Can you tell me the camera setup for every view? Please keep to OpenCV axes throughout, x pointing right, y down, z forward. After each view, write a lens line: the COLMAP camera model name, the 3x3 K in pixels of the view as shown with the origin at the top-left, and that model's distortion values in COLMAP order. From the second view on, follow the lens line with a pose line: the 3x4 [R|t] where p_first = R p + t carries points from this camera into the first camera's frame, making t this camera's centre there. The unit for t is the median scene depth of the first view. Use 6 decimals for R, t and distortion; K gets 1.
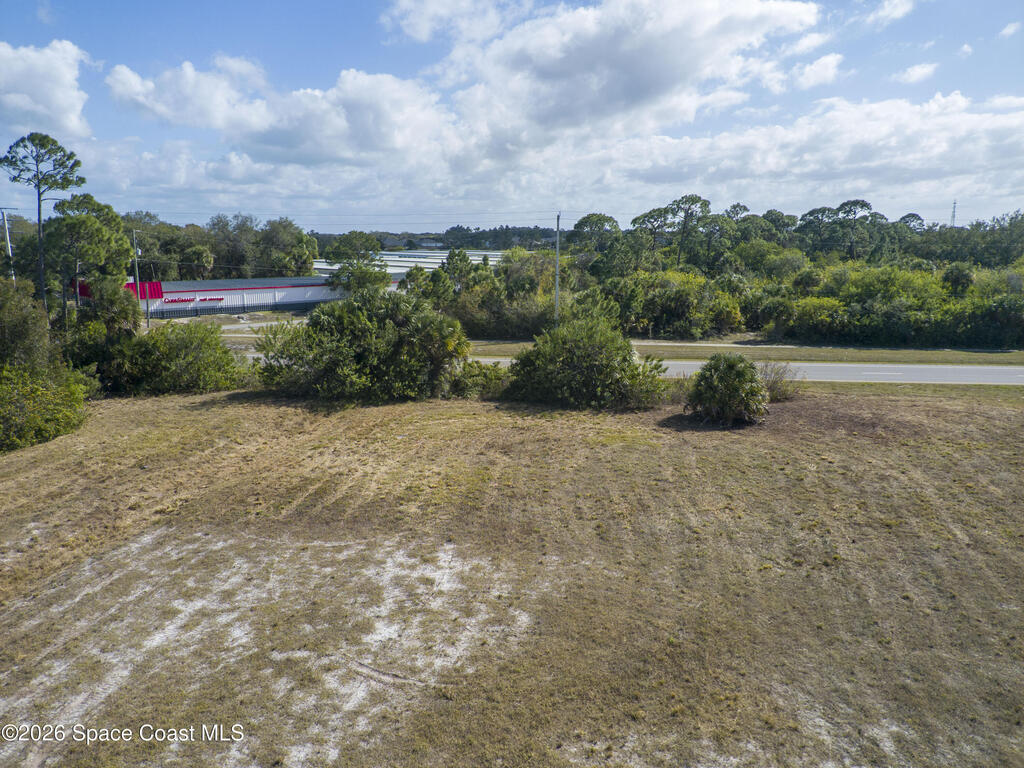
lens RADIAL K [[784.8, 0, 514.6], [0, 784.8, 371.6], [0, 0, 1]] dist [-0.006978, -0.002634]
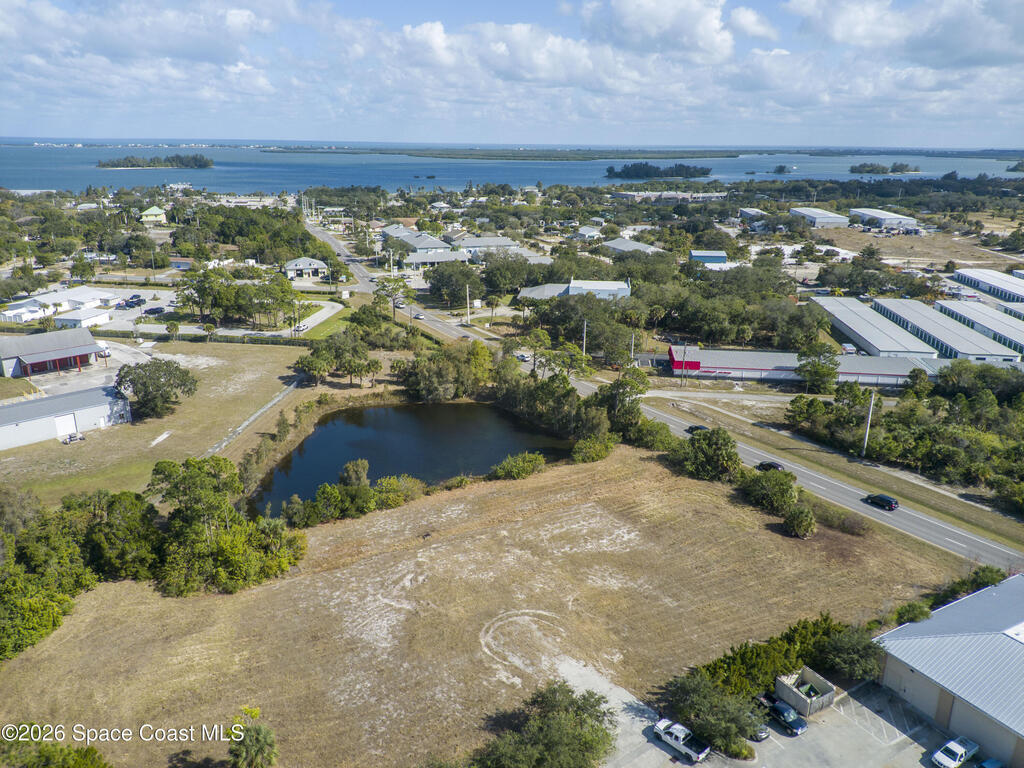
lens RADIAL K [[757.1, 0, 496.0], [0, 757.1, 383.2], [0, 0, 1]] dist [0.094645, -0.136924]
pose [[0.631595, 0.241436, -0.736747, 1.374124], [-0.137702, 0.970100, 0.199858, -0.774432], [0.762972, -0.024778, 0.645956, -1.359314]]
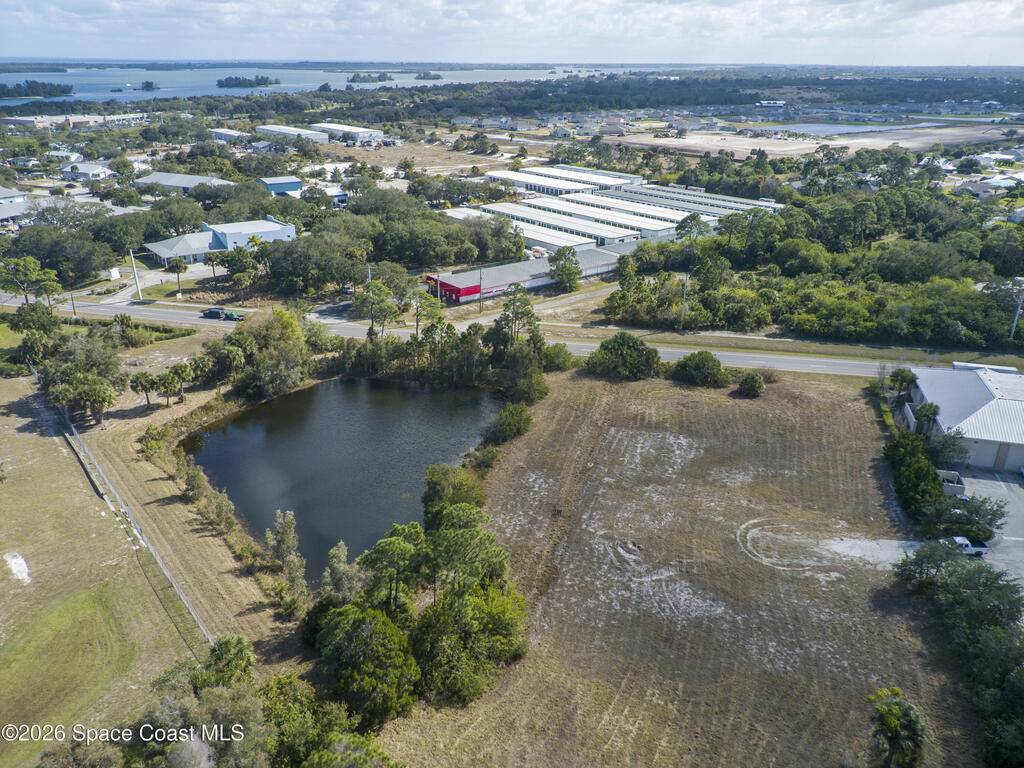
lens RADIAL K [[775.0, 0, 490.9], [0, 775.0, 401.5], [0, 0, 1]] dist [0.097806, -0.131565]
pose [[0.995654, 0.044409, -0.081856, -0.498661], [-0.023111, 0.969310, 0.244754, -0.641206], [0.090213, -0.241799, 0.966124, -2.096400]]
